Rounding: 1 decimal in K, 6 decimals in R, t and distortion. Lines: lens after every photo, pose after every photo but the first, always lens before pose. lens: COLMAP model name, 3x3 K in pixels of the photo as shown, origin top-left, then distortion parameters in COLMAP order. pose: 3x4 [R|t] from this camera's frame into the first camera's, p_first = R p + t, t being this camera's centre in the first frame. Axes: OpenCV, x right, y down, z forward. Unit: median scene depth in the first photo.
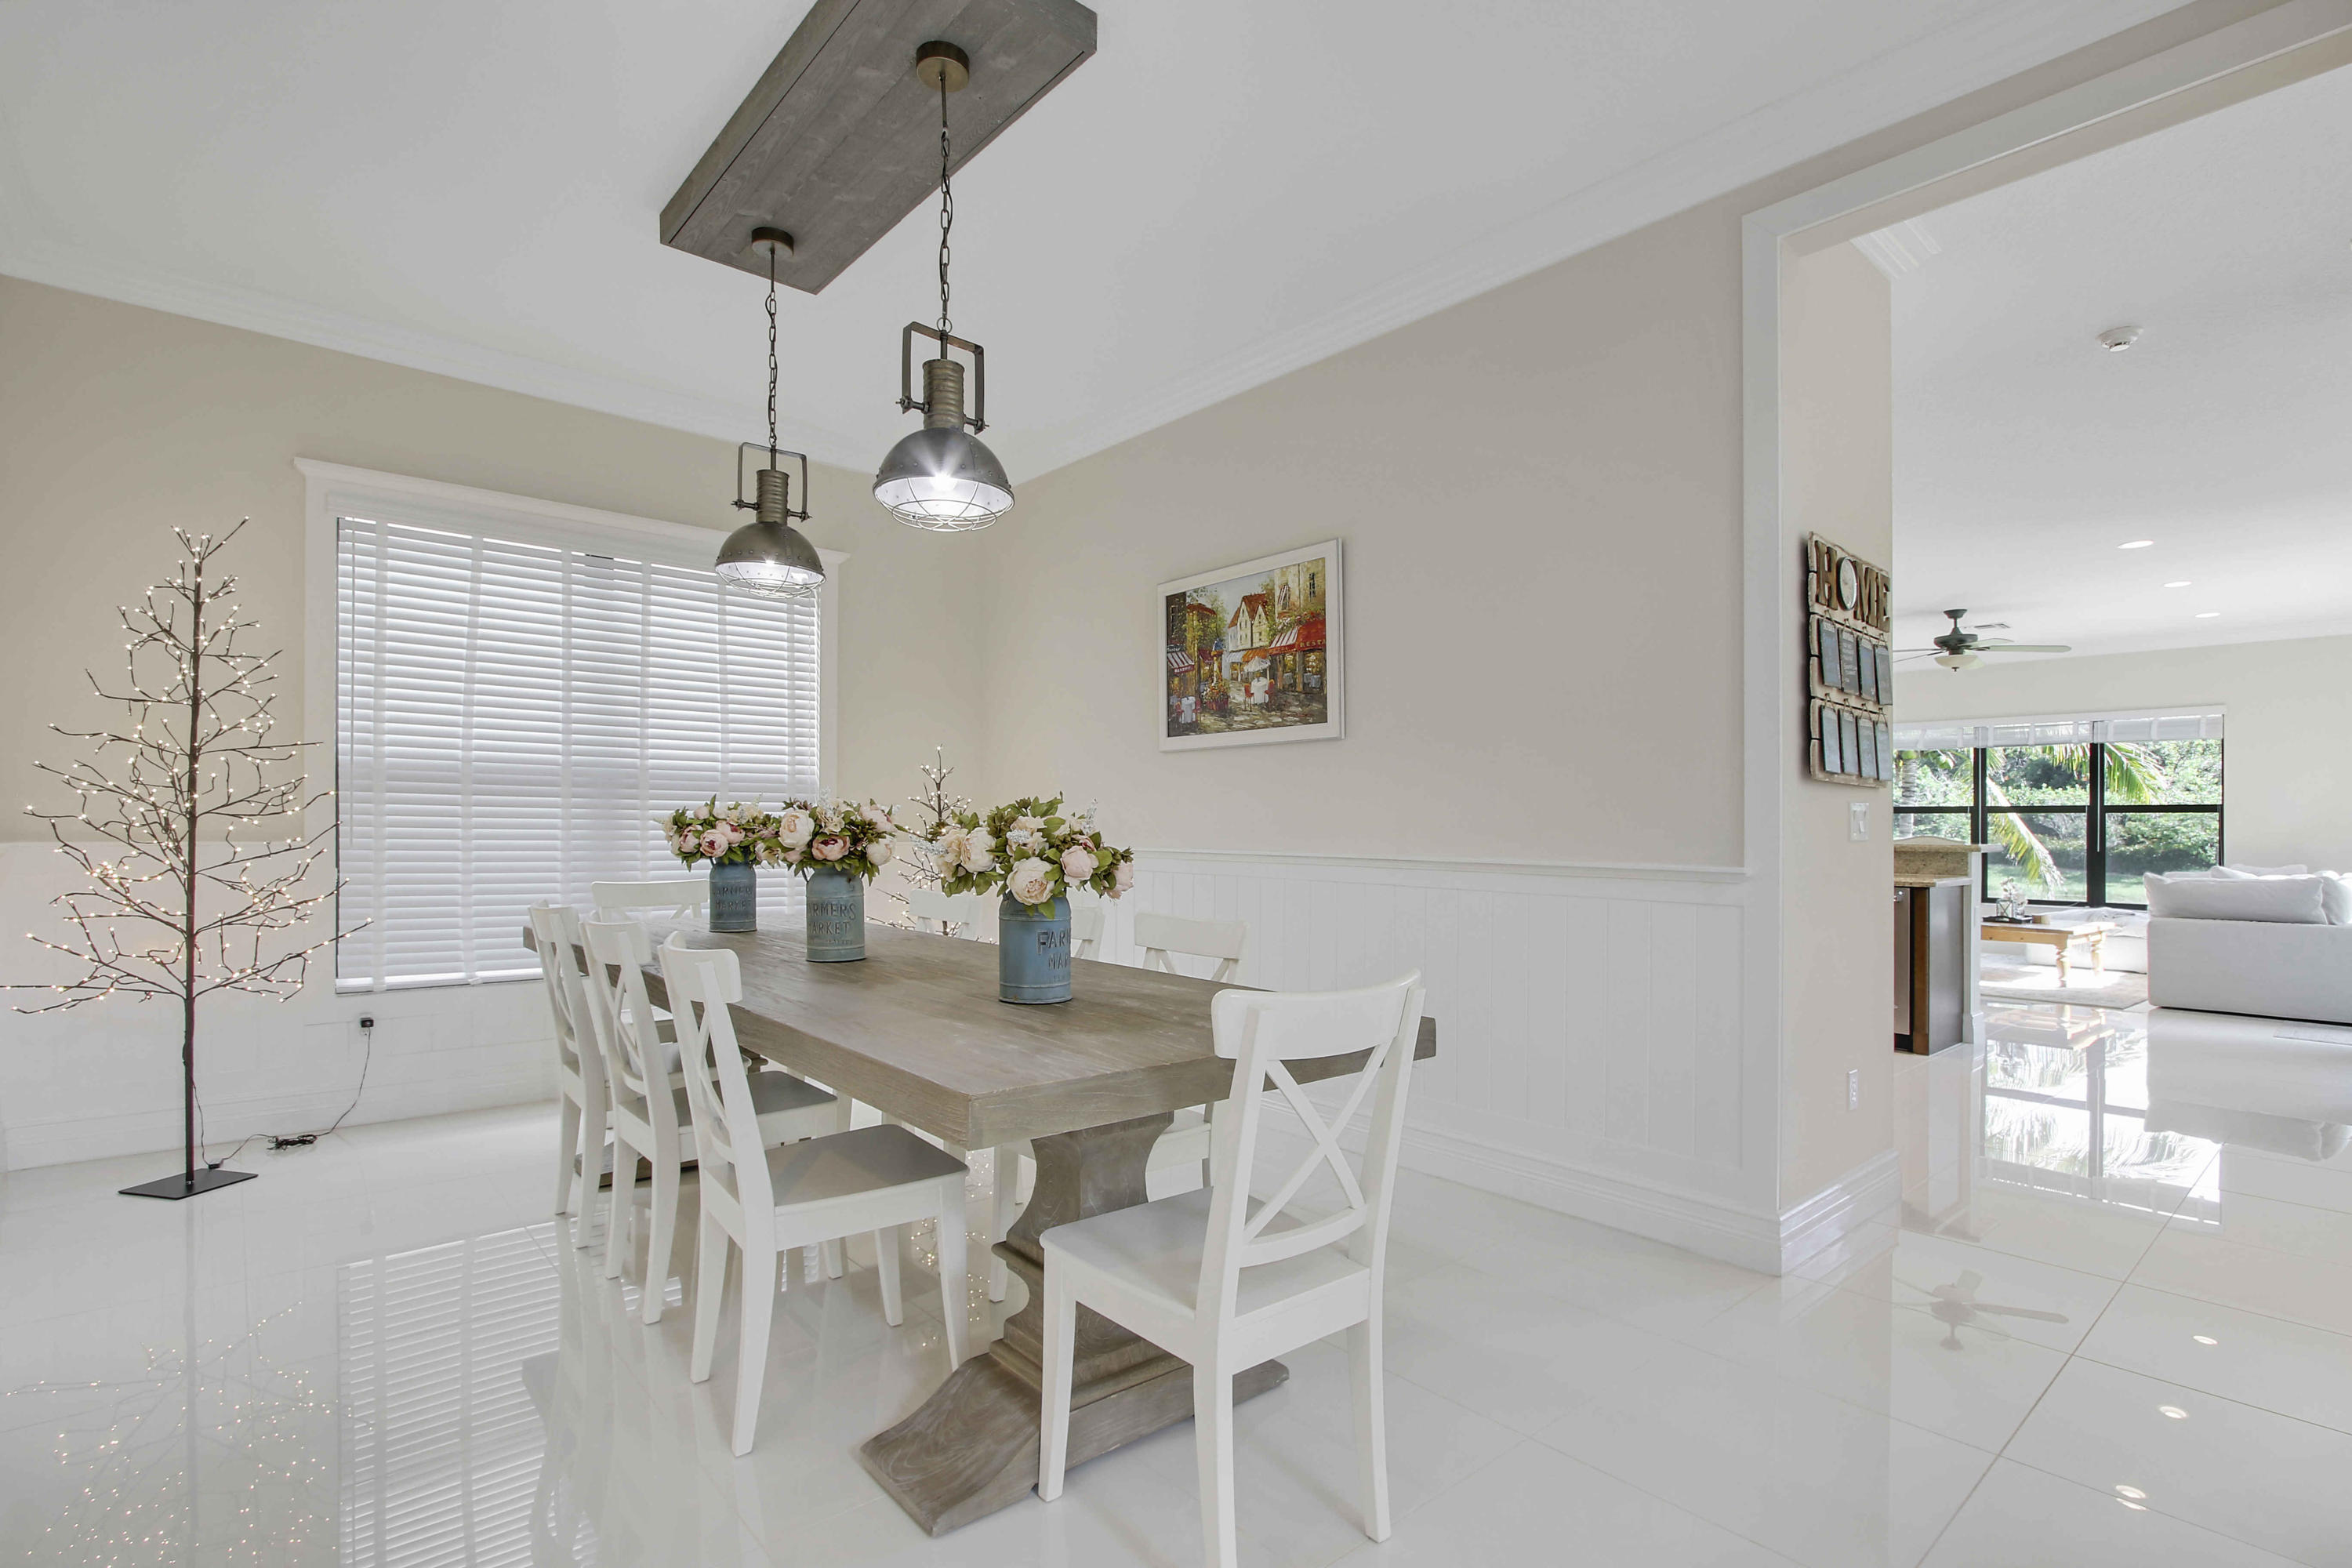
lens RADIAL K [[1104.4, 0, 1177.1], [0, 1104.4, 832.8], [0, 0, 1]] dist [-0.022129, 0.000130]
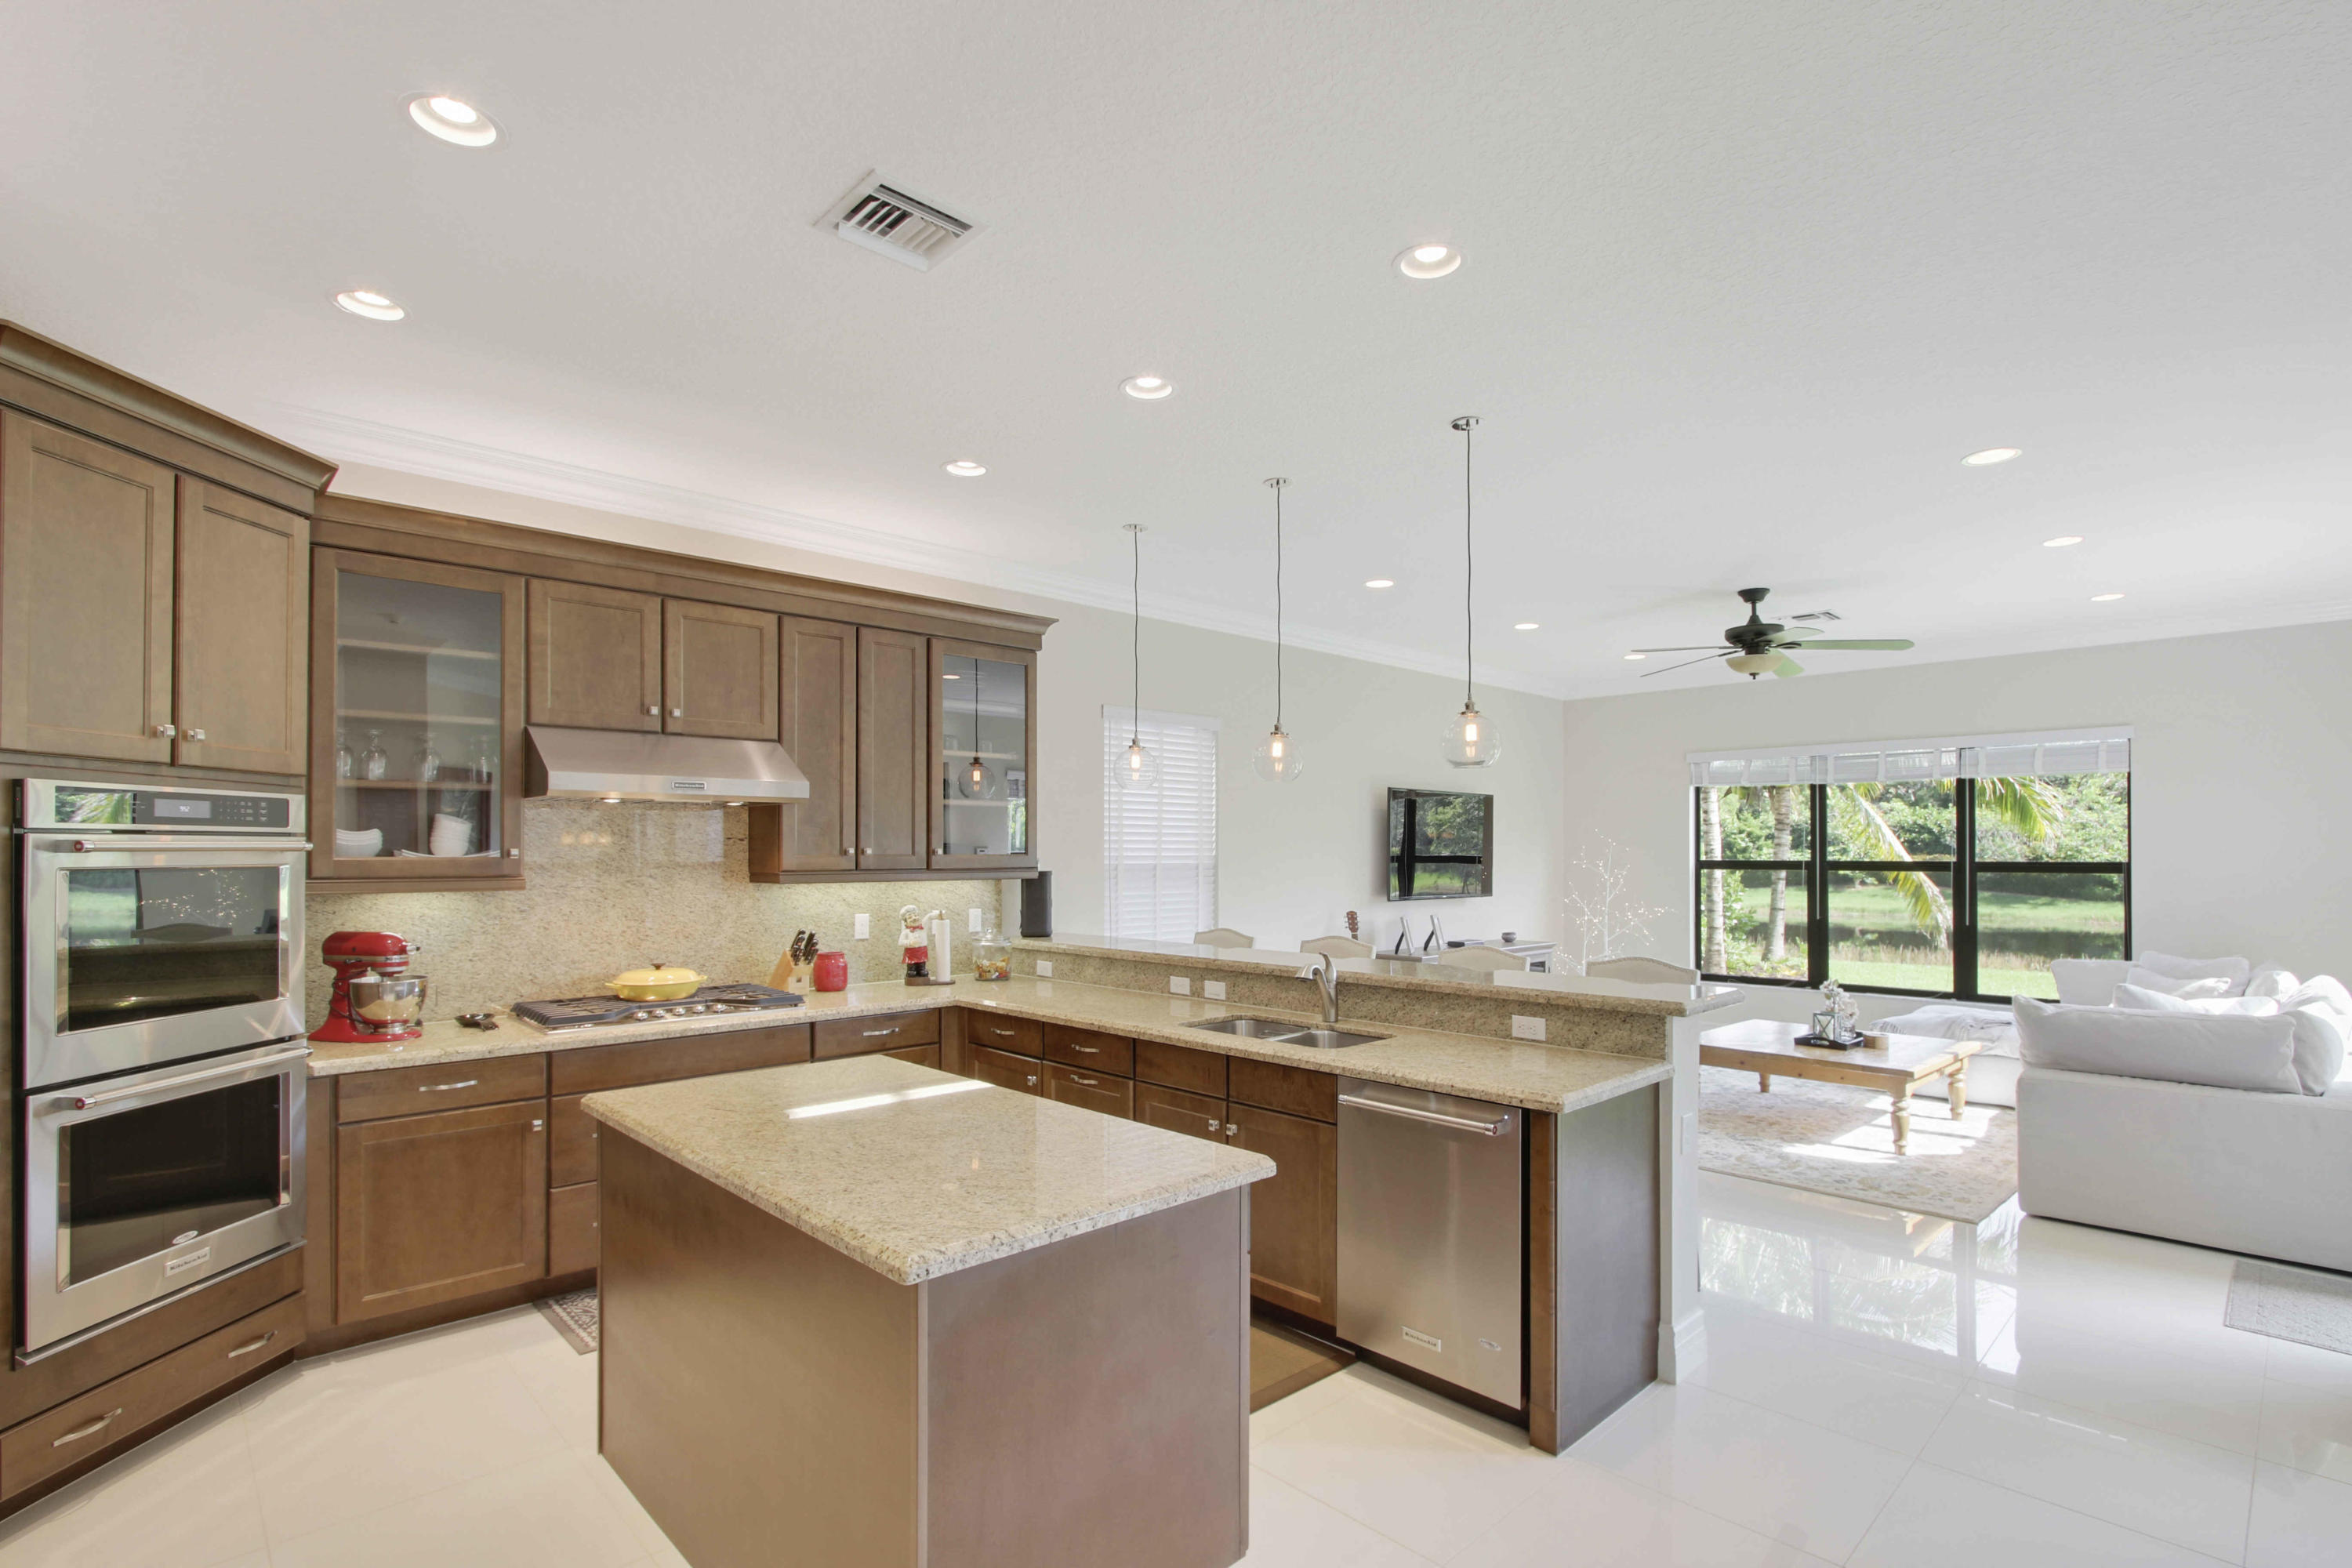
lens RADIAL K [[1104.4, 0, 1177.1], [0, 1104.4, 832.8], [0, 0, 1]] dist [-0.022129, 0.000130]
pose [[0.998695, -0.003532, 0.050955, 0.312367], [0.004283, 0.999884, -0.014648, -0.041516], [-0.050897, 0.014847, 0.998594, 0.326643]]
